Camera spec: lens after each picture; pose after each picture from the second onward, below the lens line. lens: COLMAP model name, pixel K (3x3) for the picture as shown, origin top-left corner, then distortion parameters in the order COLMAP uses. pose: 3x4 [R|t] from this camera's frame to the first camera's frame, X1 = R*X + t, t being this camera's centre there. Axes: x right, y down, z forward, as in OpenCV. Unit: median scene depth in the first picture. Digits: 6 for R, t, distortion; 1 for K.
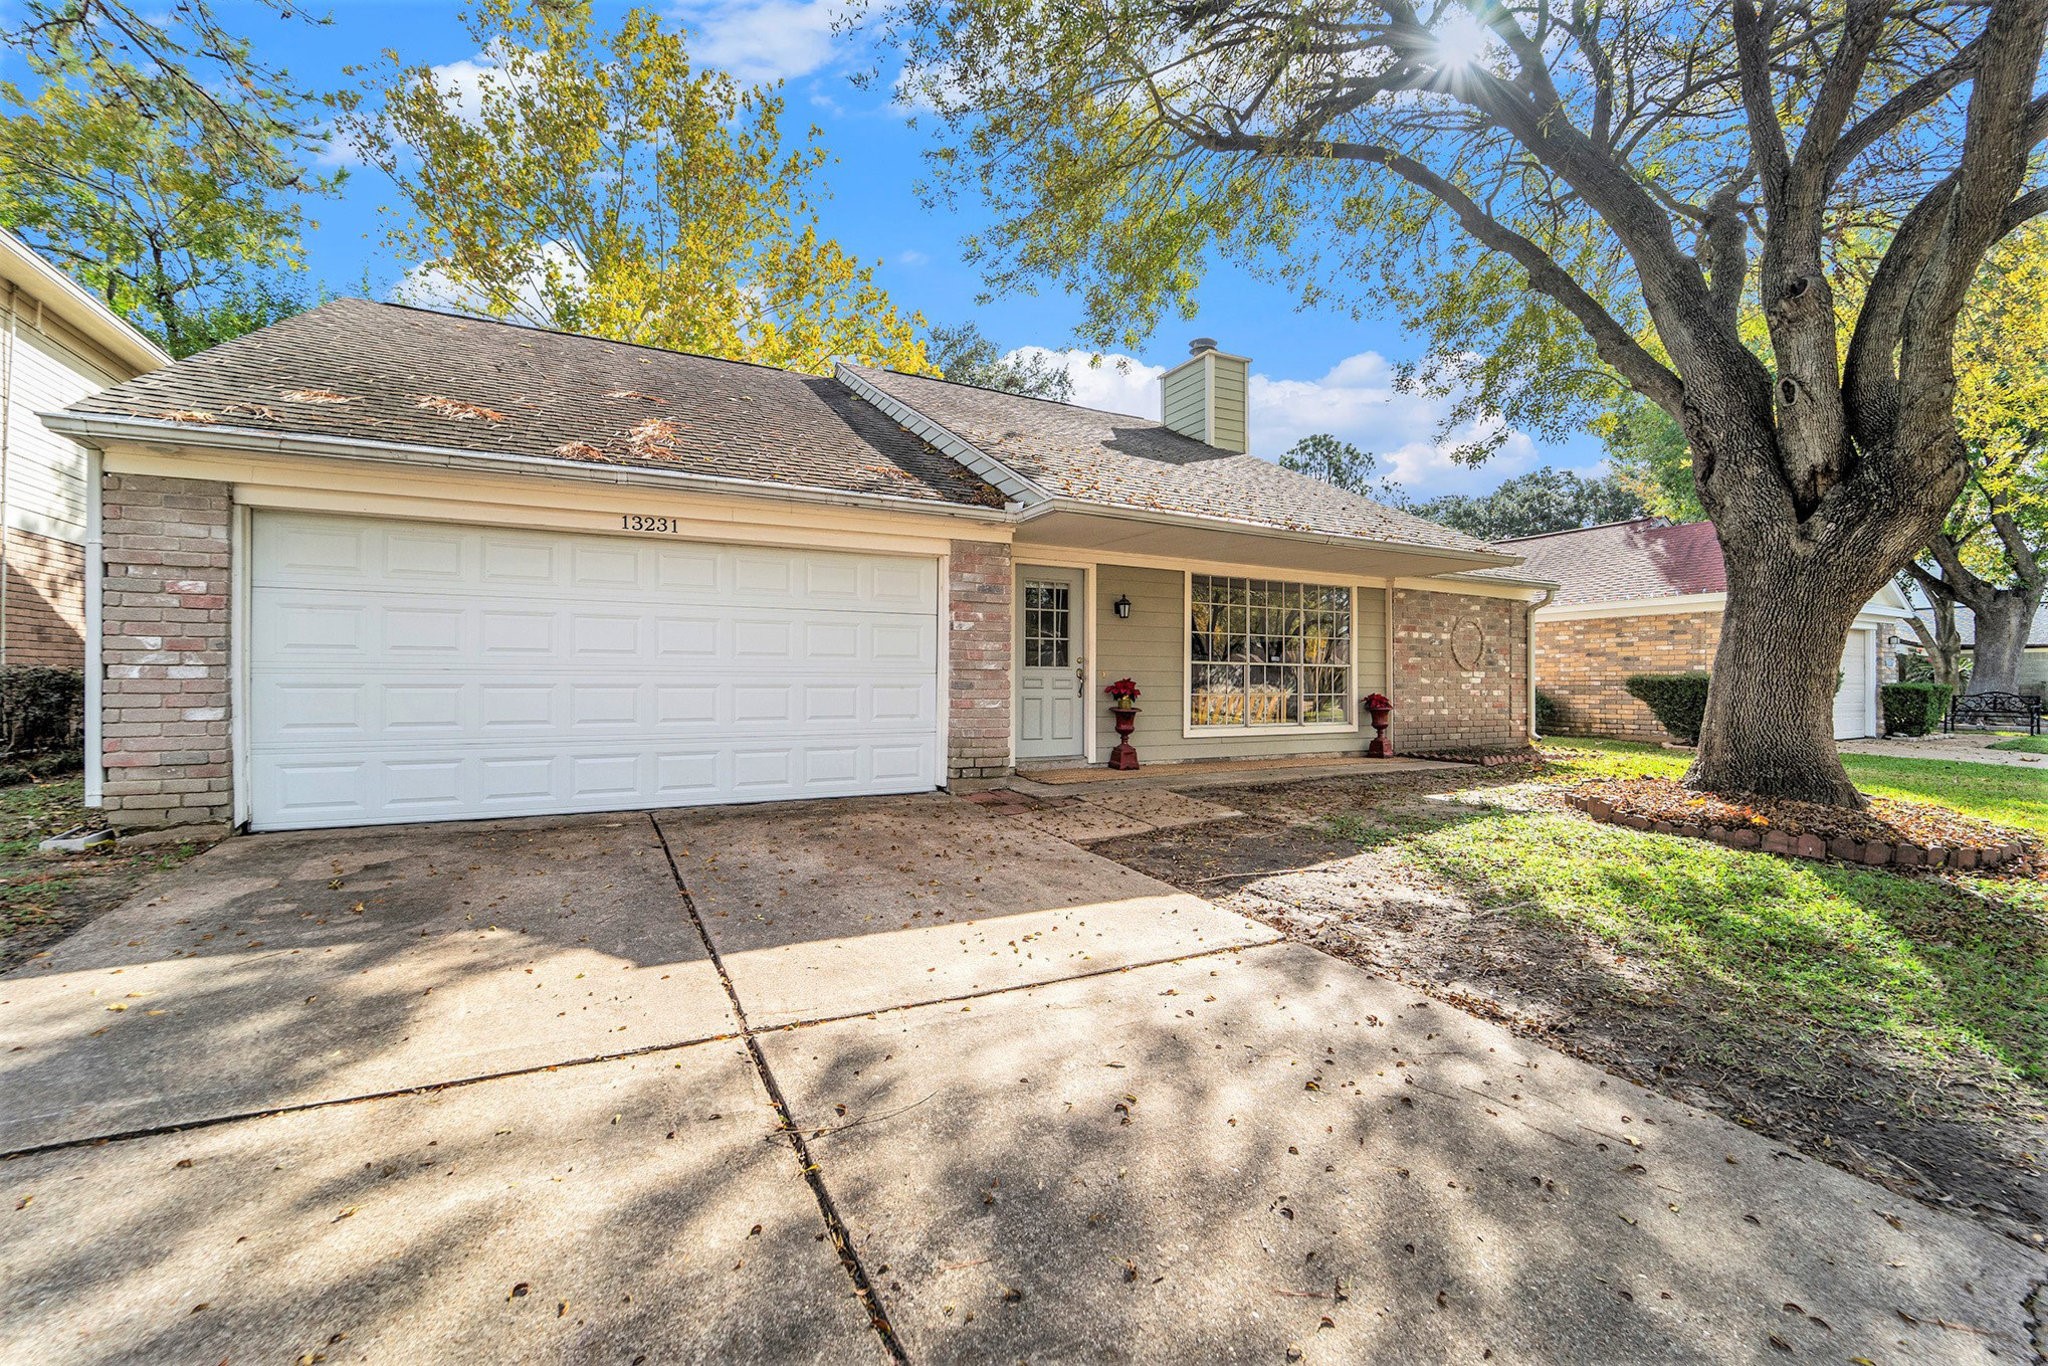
lens RADIAL K [[866.2, 0, 959.9], [0, 866.2, 722.8], [0, 0, 1]] dist [-0.020963, 0.000033]
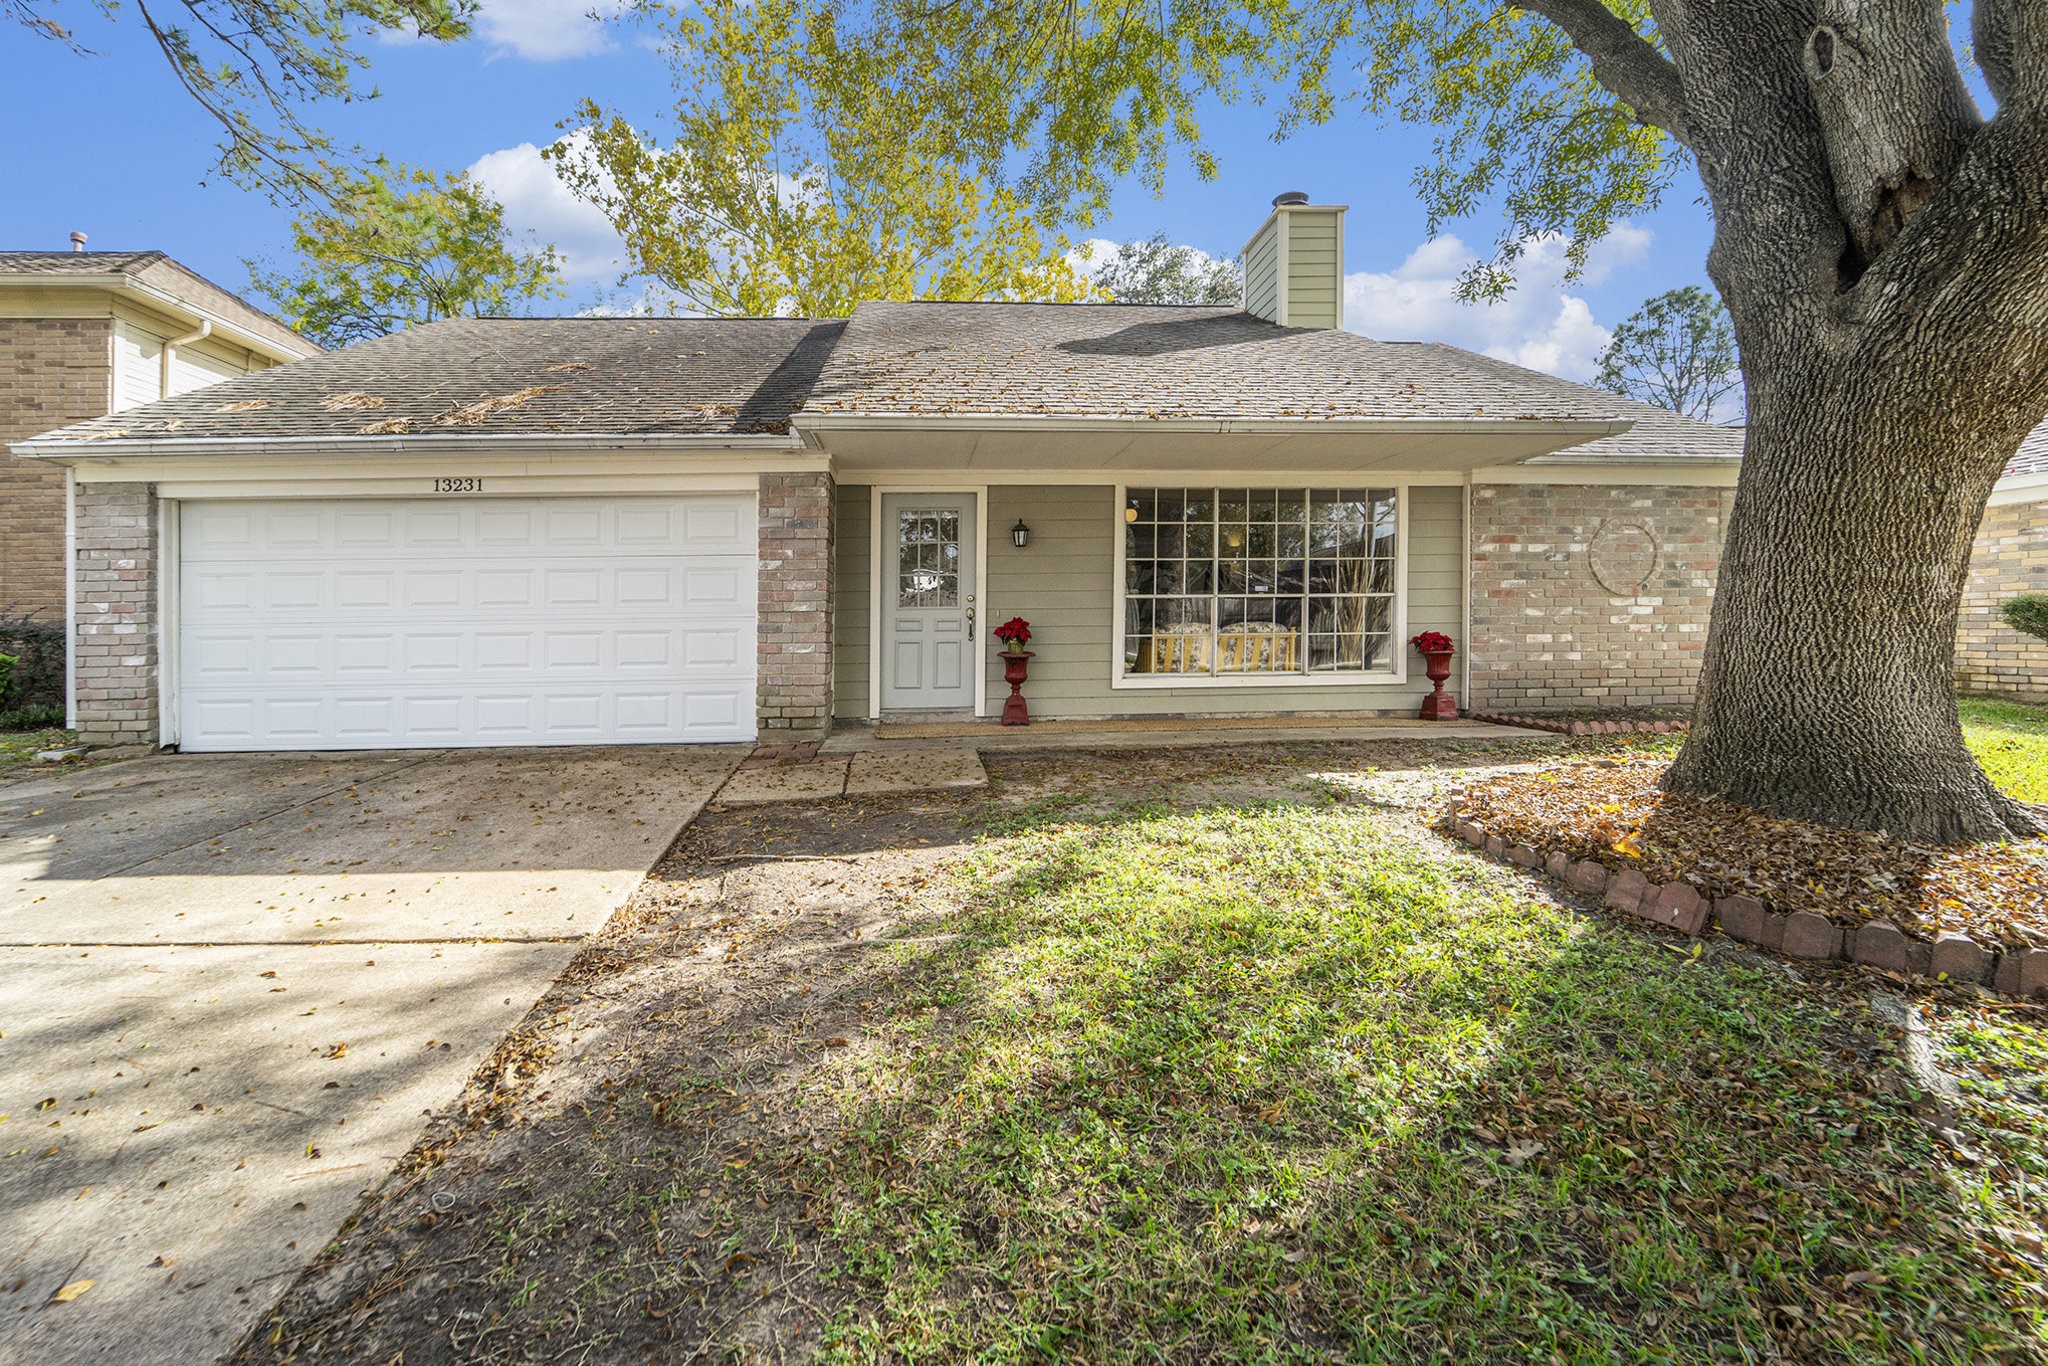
lens RADIAL K [[866.2, 0, 1024.9], [0, 866.2, 681.4], [0, 0, 1]] dist [-0.020963, 0.000033]
pose [[0.912153, 0.008072, -0.409769, 0.553029], [-0.003396, 0.999921, 0.012138, 0.000731], [0.409835, -0.009681, 0.912108, 0.229629]]
